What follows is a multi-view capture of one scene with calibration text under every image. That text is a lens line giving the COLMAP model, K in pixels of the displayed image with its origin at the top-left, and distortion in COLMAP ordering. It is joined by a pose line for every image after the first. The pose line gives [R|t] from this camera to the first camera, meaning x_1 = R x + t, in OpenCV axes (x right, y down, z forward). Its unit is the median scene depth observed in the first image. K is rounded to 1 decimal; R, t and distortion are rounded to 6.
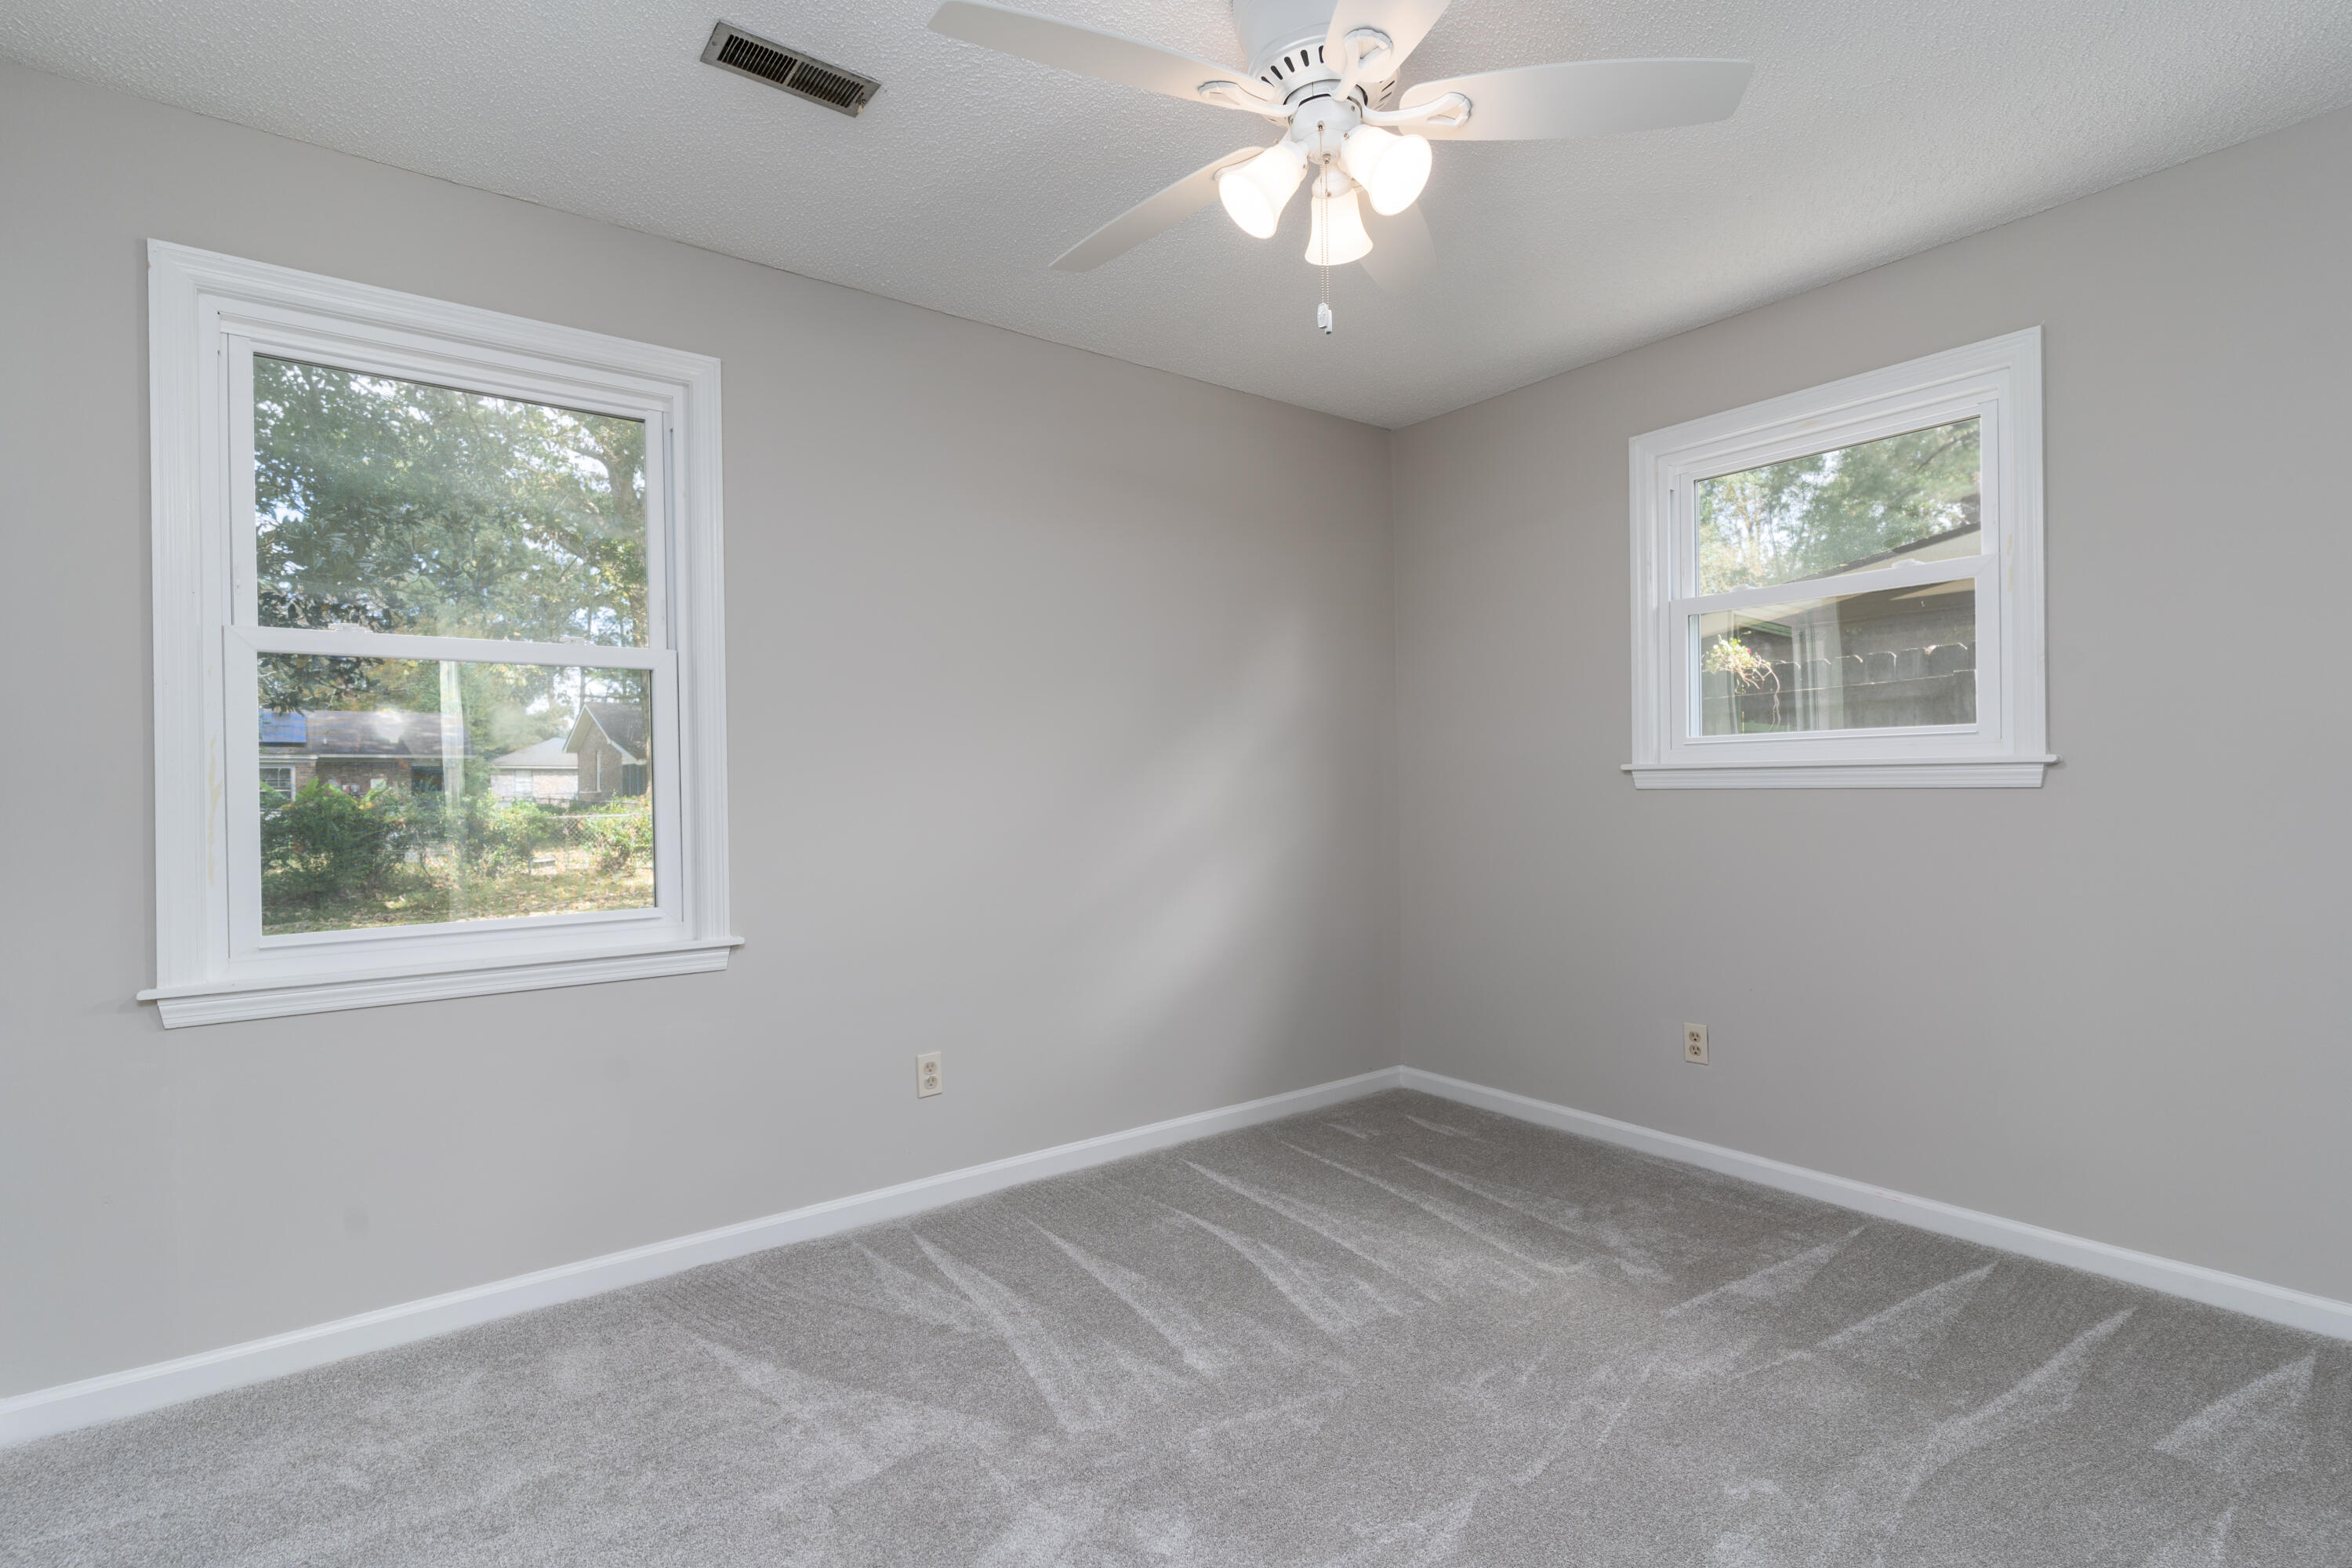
lens RADIAL K [[1114.0, 0, 1176.0], [0, 1114.0, 784.0], [0, 0, 1]] dist [-0.033384, -0.000308]
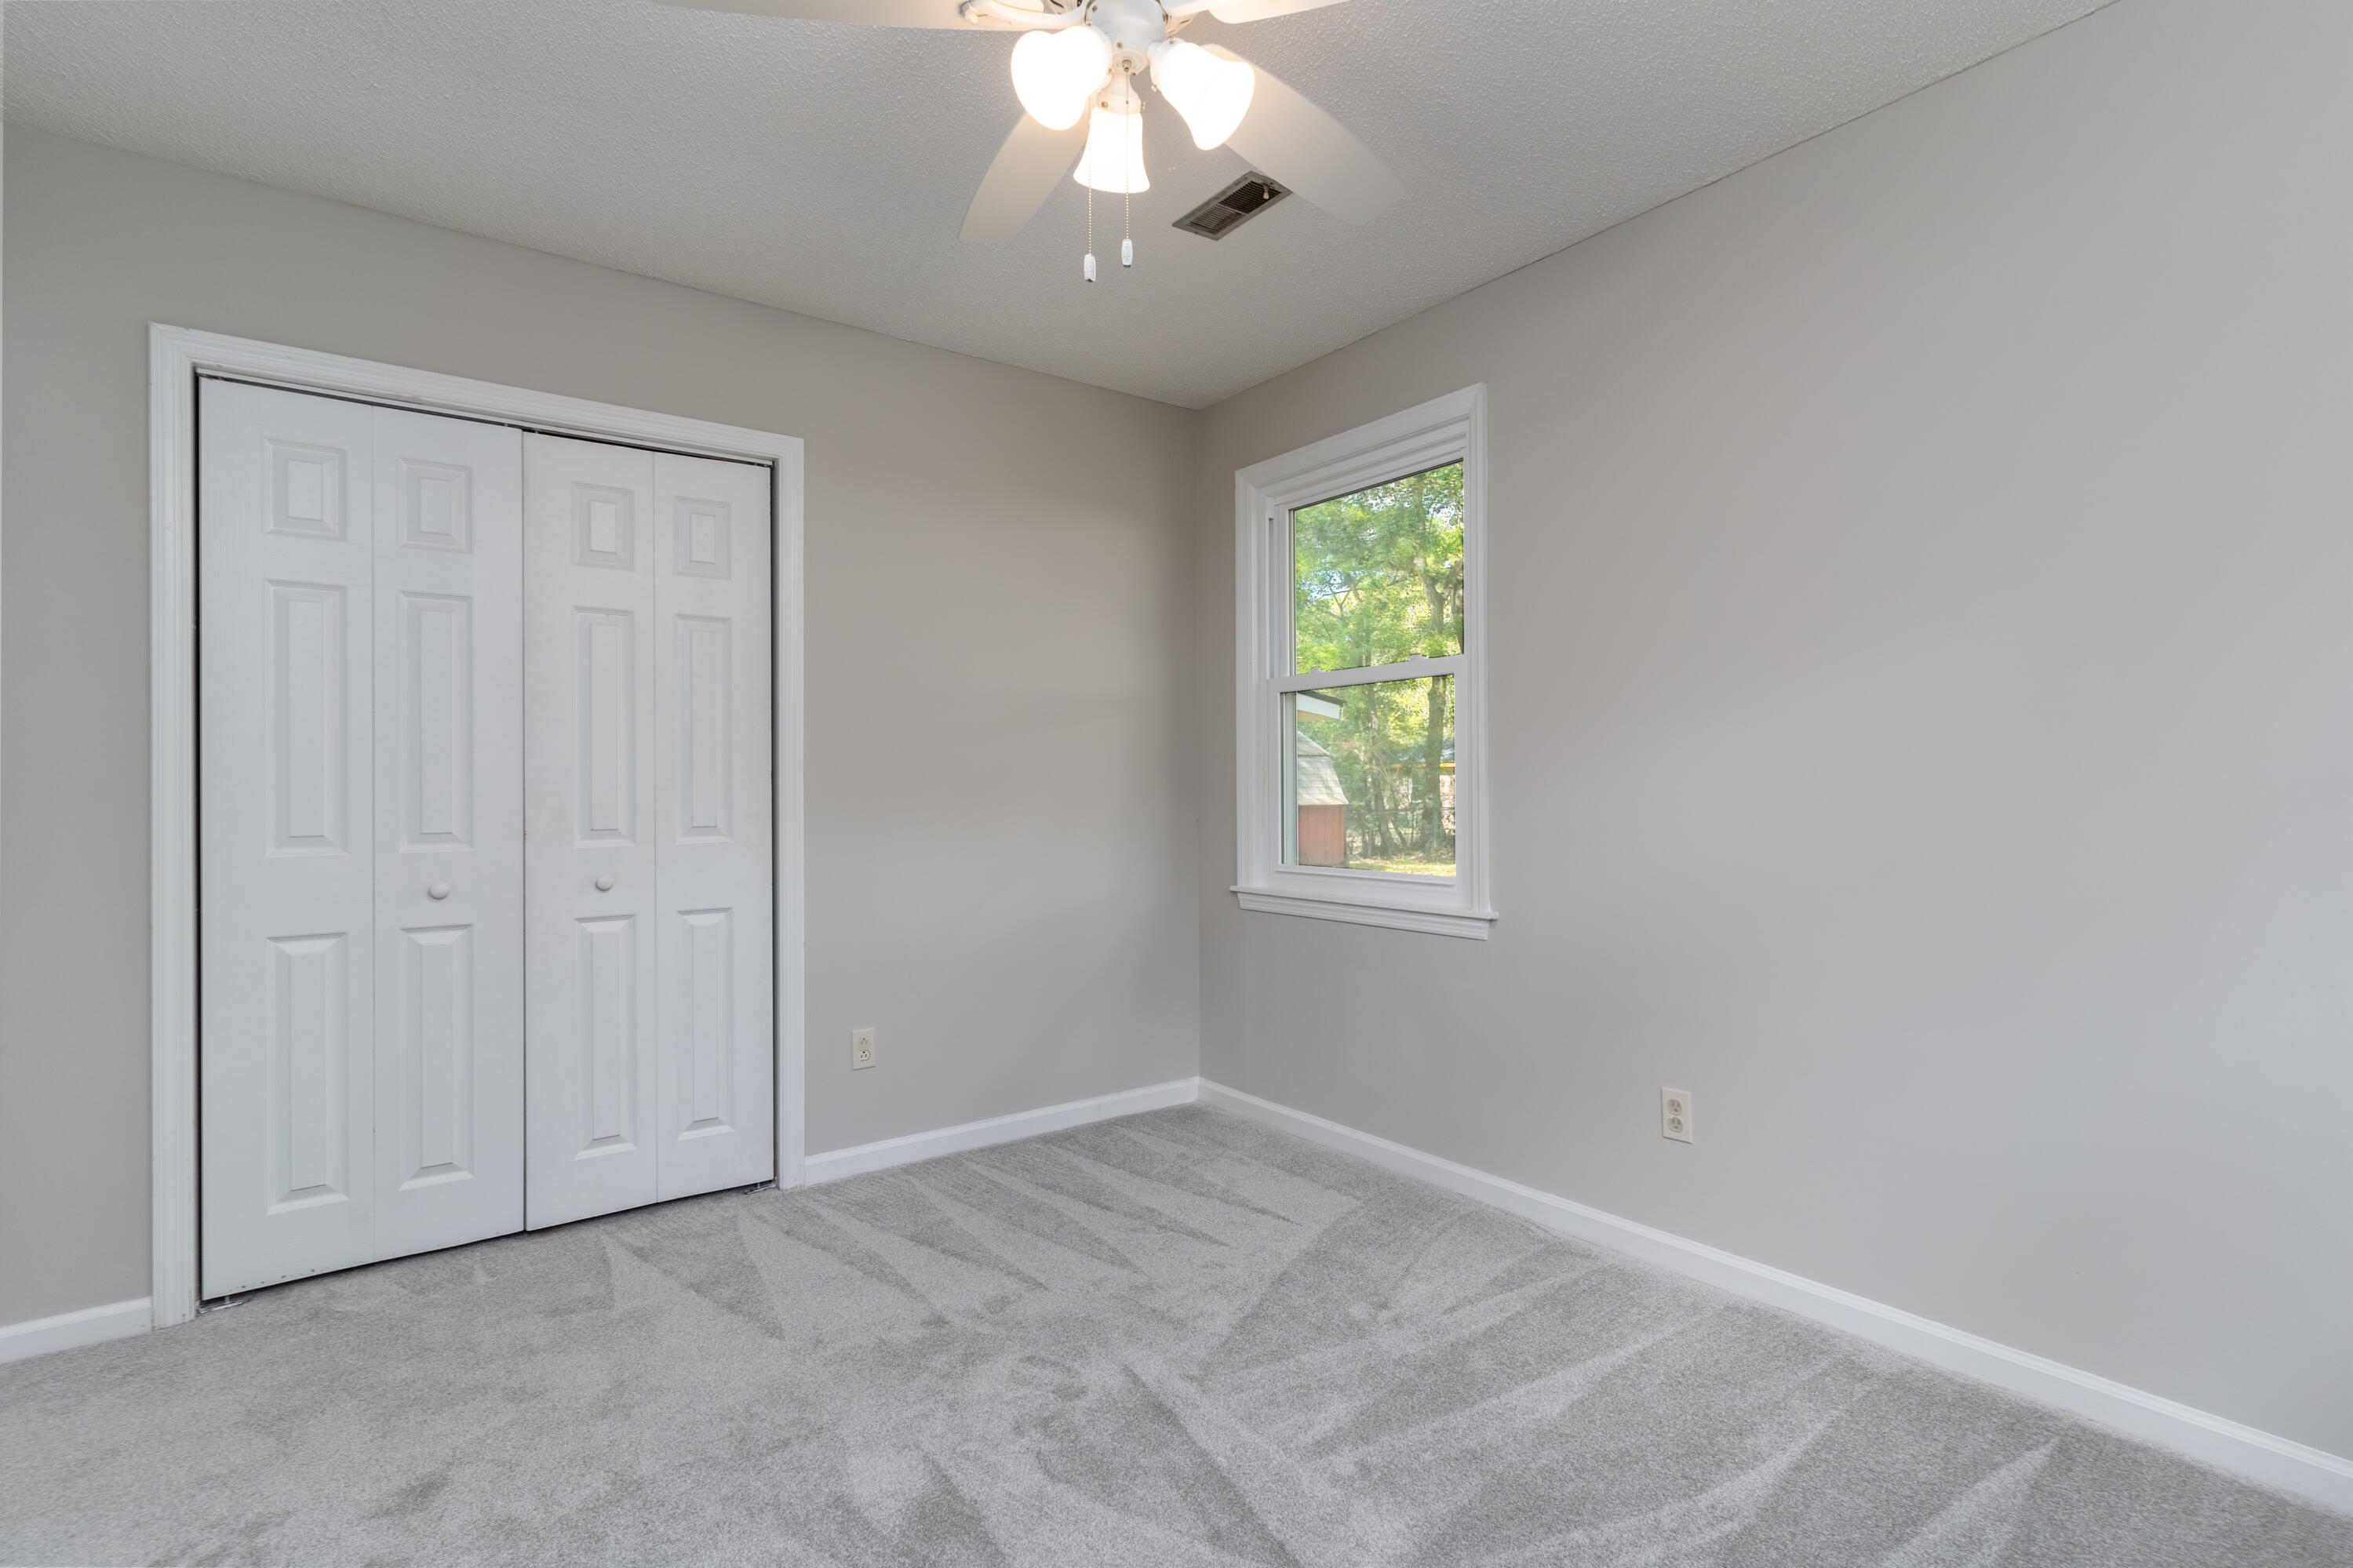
lens RADIAL K [[1114.3, 0, 1176.5], [0, 1114.3, 784.0], [0, 0, 1]] dist [-0.033384, -0.000308]
pose [[-0.040250, 0.008235, -0.999156, 0.758636], [0.008584, 0.999932, 0.007895, 0.002849], [0.999153, -0.008259, -0.040318, 0.802339]]
